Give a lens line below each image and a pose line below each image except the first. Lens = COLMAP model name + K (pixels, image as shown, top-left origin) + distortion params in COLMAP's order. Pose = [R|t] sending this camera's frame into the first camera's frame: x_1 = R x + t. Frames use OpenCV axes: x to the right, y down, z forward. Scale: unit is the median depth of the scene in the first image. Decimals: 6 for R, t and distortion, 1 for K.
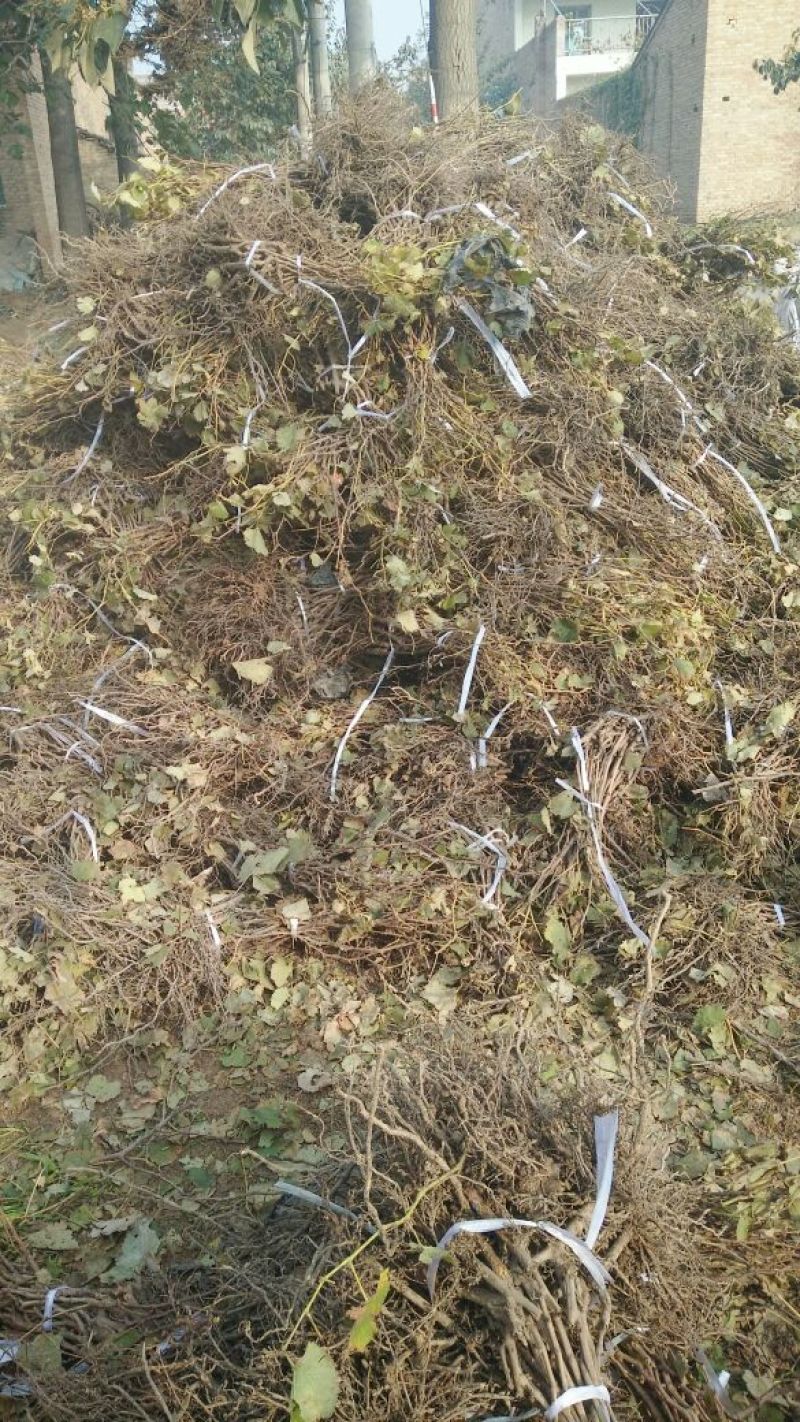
lens RADIAL K [[1044.8, 0, 400.0], [0, 1044.8, 711.0], [0, 0, 1]] dist [0.041668, -0.043644]
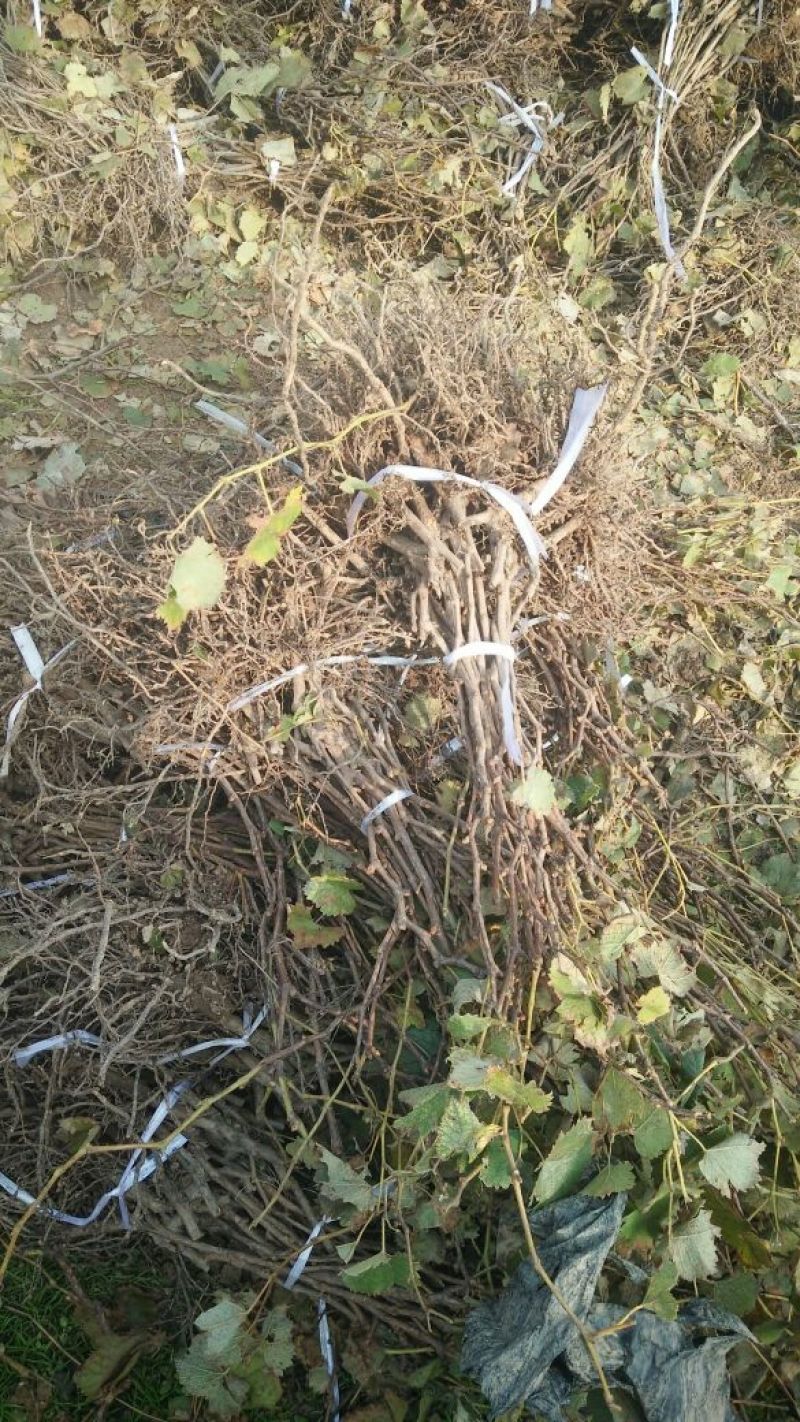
lens RADIAL K [[1044.8, 0, 400.0], [0, 1044.8, 711.0], [0, 0, 1]] dist [0.041668, -0.043644]
pose [[0.981285, 0.179706, 0.069173, 0.017543], [-0.187635, 0.811645, 0.553196, 0.079537], [0.043269, -0.555823, 0.830174, 0.079551]]
